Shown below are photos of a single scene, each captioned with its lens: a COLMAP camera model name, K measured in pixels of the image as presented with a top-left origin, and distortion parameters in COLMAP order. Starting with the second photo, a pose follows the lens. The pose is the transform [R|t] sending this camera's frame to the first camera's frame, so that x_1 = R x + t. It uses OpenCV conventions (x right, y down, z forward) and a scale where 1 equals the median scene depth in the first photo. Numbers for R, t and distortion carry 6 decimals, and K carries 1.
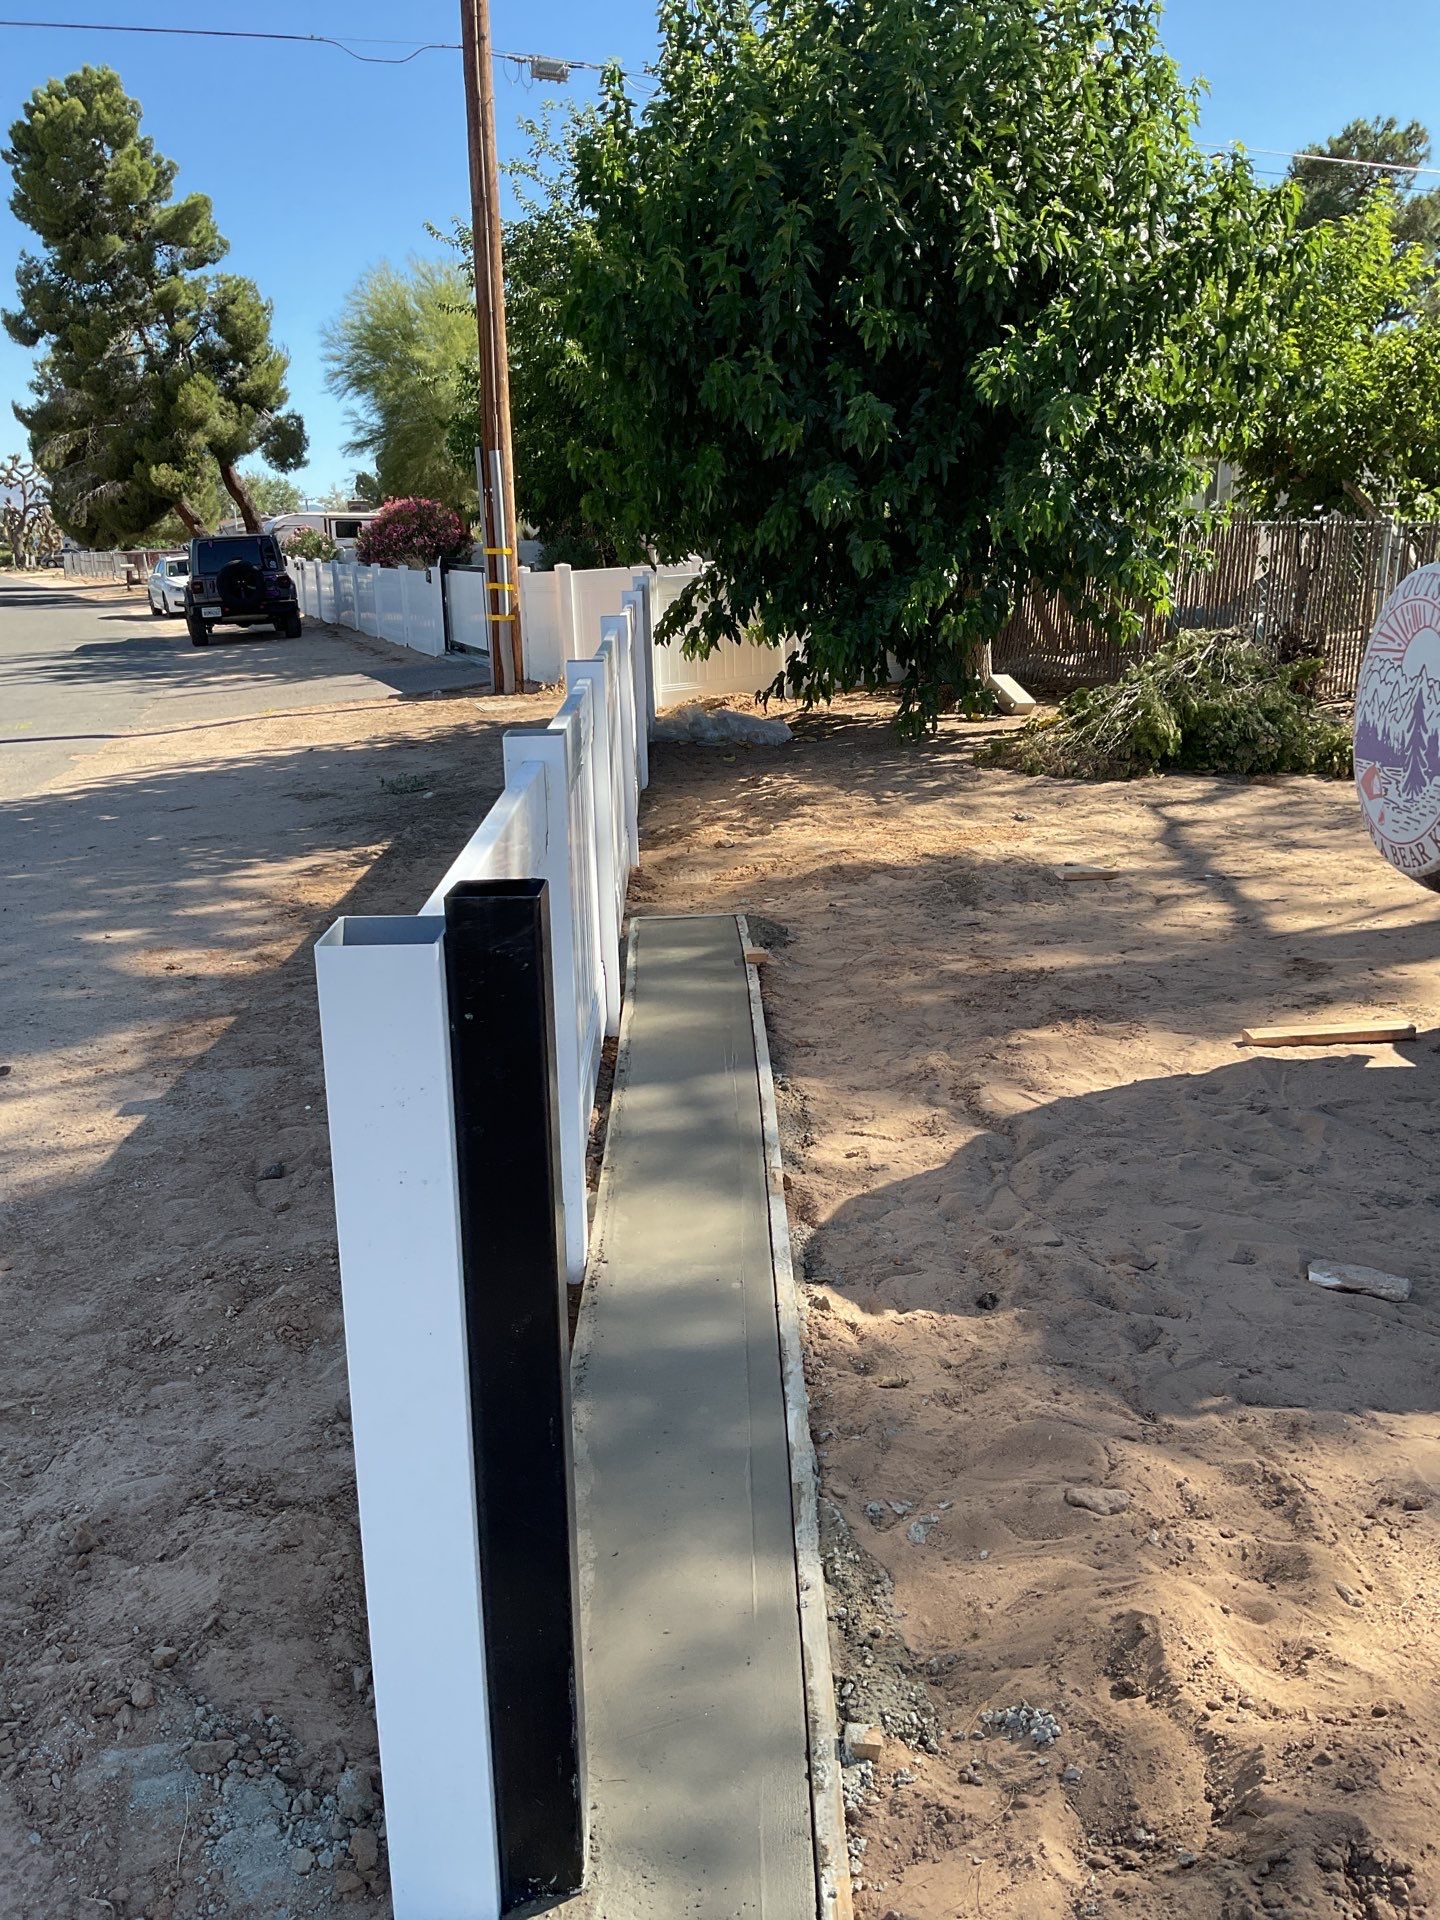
lens RADIAL K [[1633.9, 0, 805.3], [0, 1633.9, 848.7], [0, 0, 1]] dist [0.062962, 0.006734]
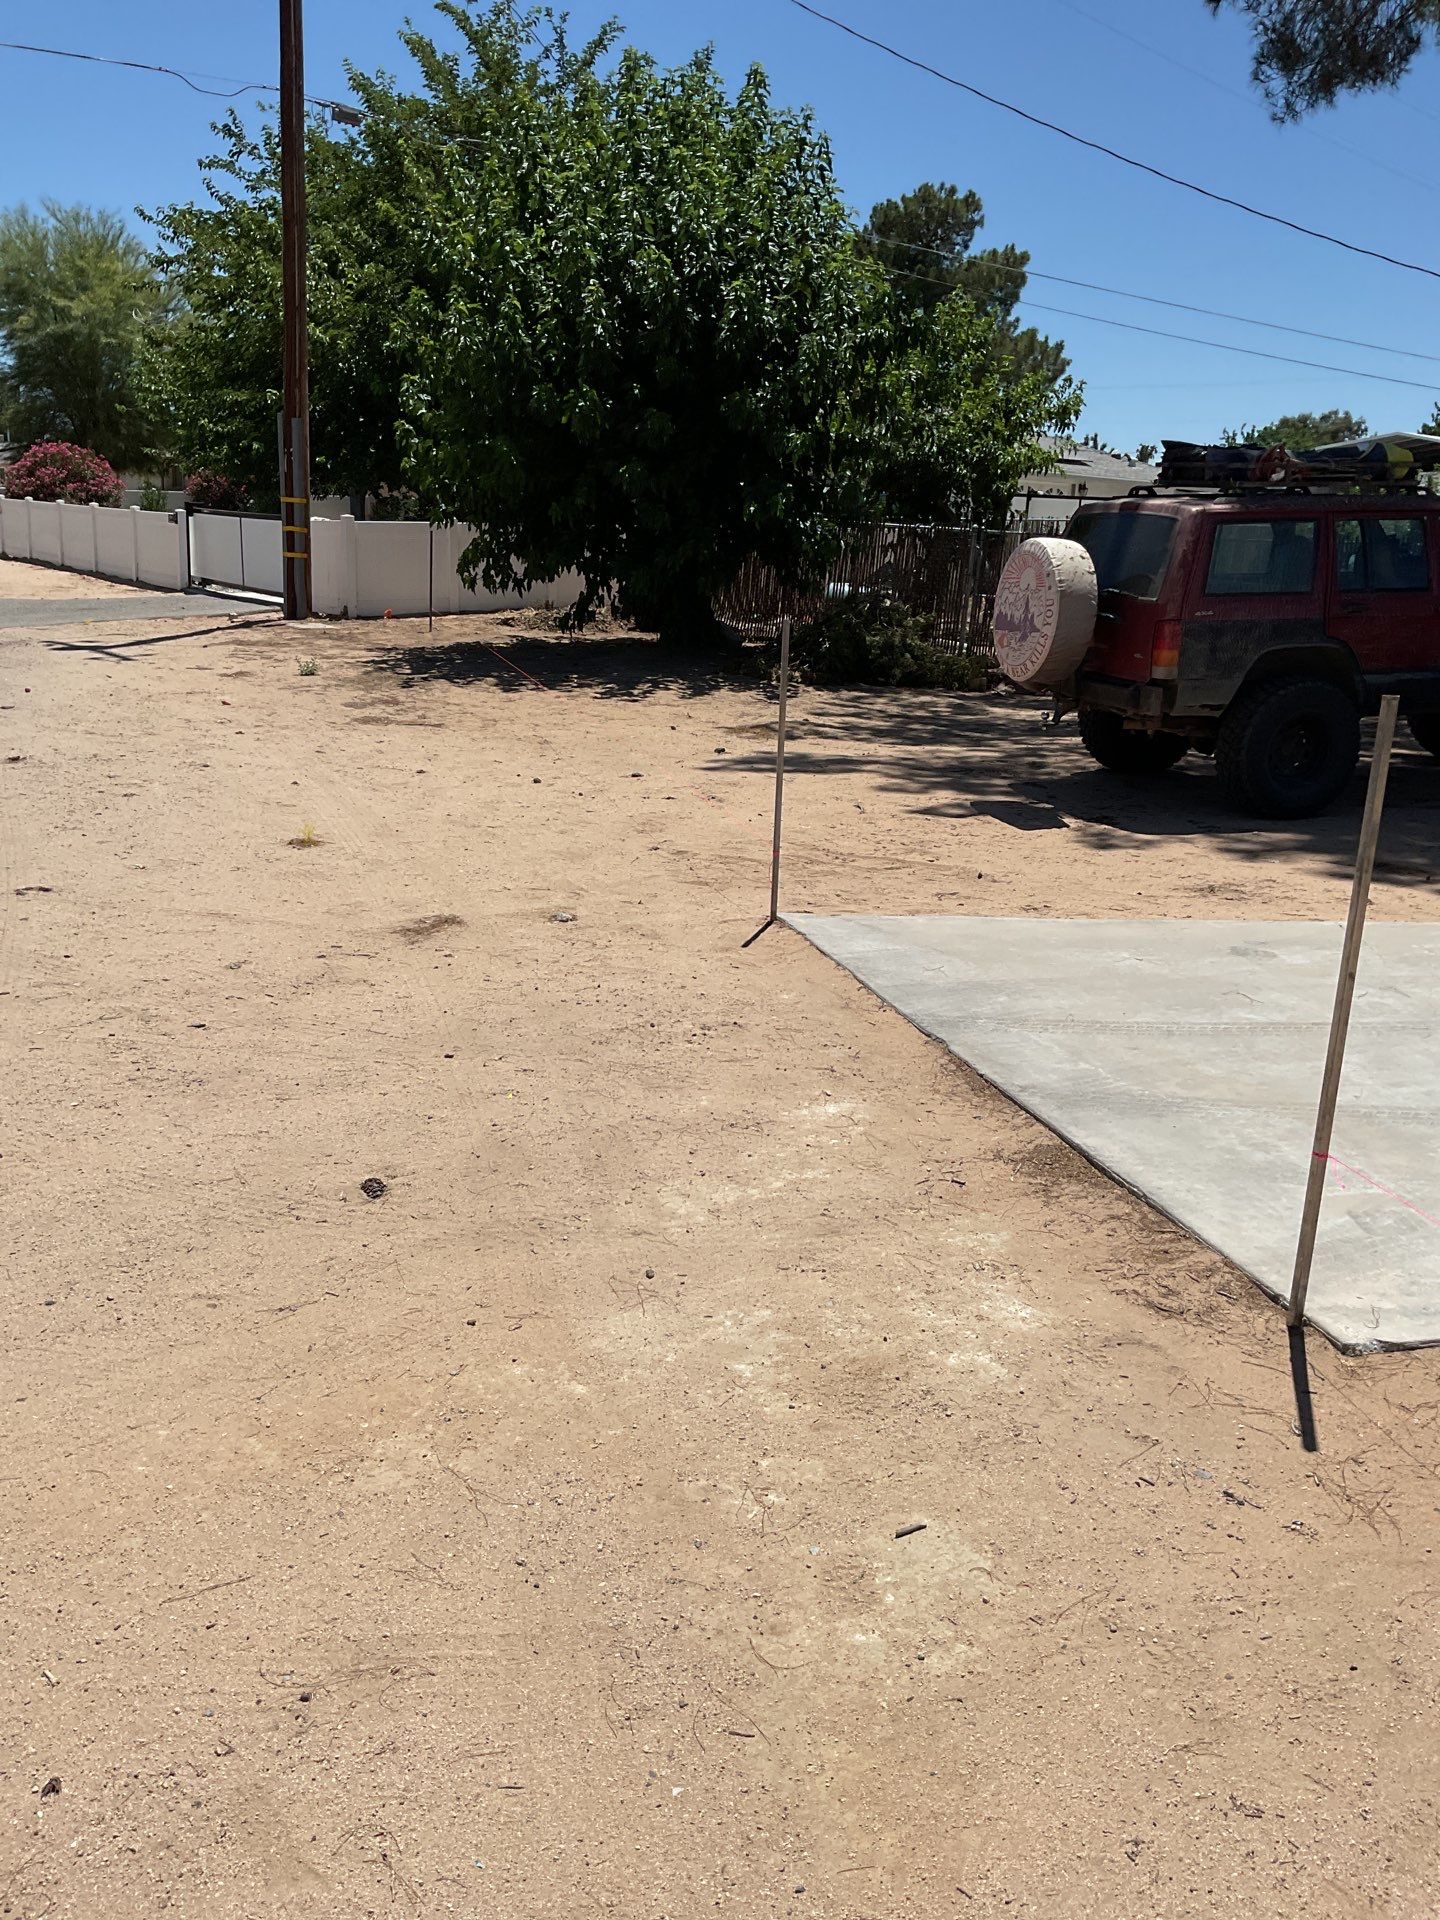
lens RADIAL K [[1566.2, 0, 757.4], [0, 1566.2, 967.7], [0, 0, 1]] dist [0.020613, 0.002142]
pose [[0.971497, 0.007045, 0.236946, -0.093415], [-0.027324, 0.996224, 0.082410, 0.046931], [-0.235470, -0.086536, 0.968021, -0.194817]]
